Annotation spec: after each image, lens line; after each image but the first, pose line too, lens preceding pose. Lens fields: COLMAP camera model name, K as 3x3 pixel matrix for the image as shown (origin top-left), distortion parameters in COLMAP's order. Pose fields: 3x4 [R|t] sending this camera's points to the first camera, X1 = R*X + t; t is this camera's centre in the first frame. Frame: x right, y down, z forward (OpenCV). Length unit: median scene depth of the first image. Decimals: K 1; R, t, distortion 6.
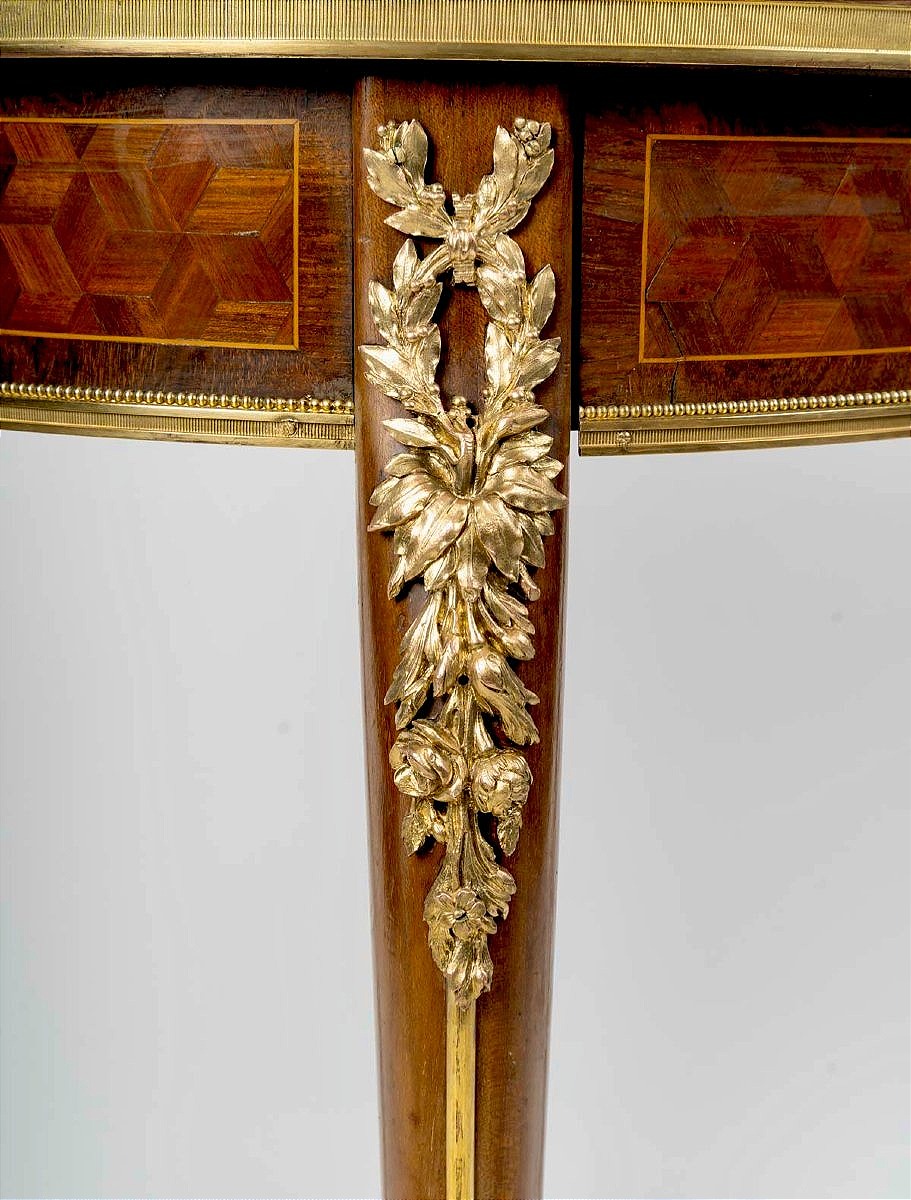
lens RADIAL K [[2342.8, 0, 458.5], [0, 2342.8, 598.7], [0, 0, 1]] dist [-0.044645, 0.000000]
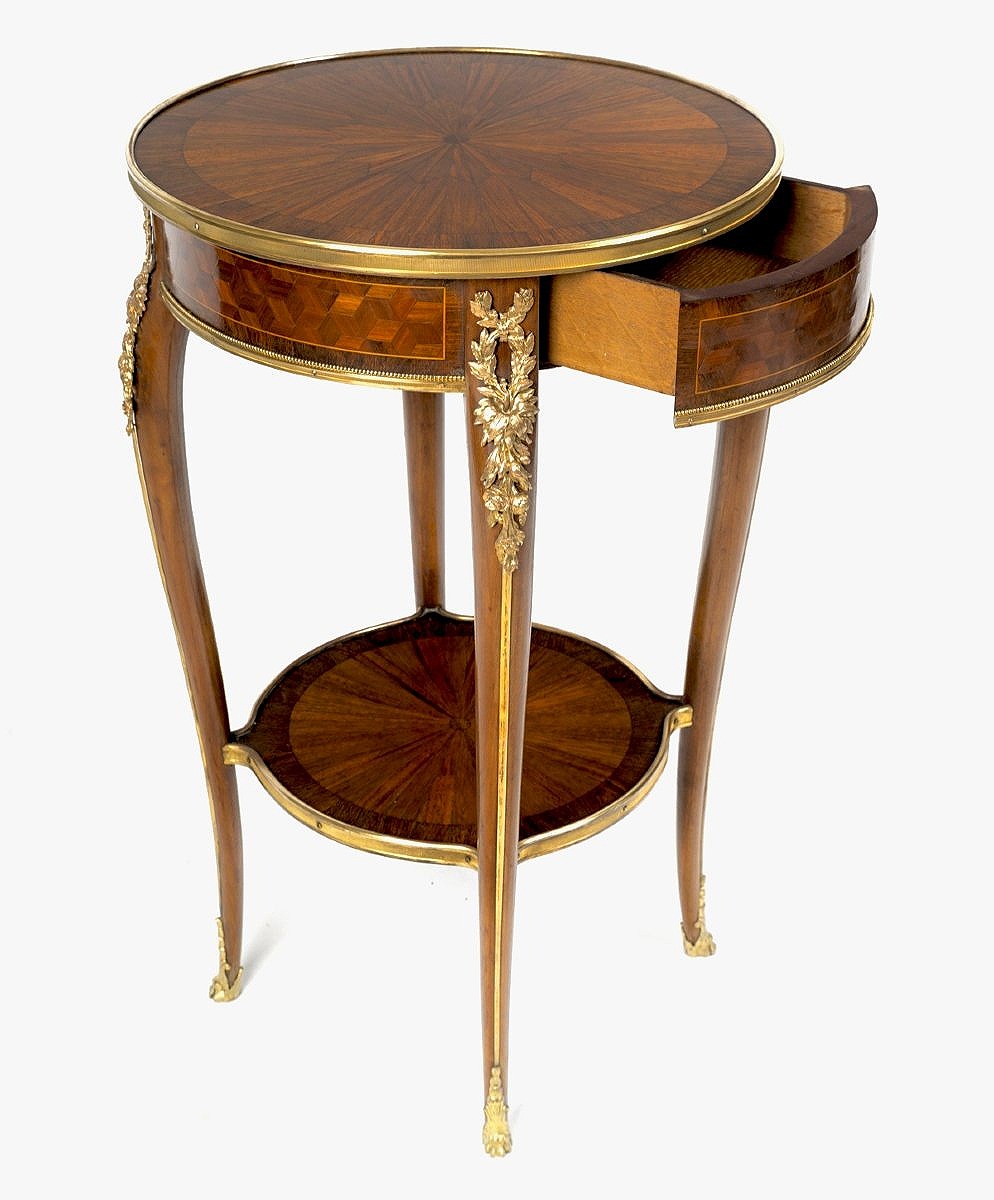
lens RADIAL K [[2364.4, 0, 493.9], [0, 2364.4, 603.3], [0, 0, 1]] dist [-0.021151, 0.000000]
pose [[0.992354, -0.061655, 0.106923, -0.345489], [0.027003, 0.953760, 0.299354, -0.704824], [-0.120436, -0.294178, 0.948132, -1.903925]]
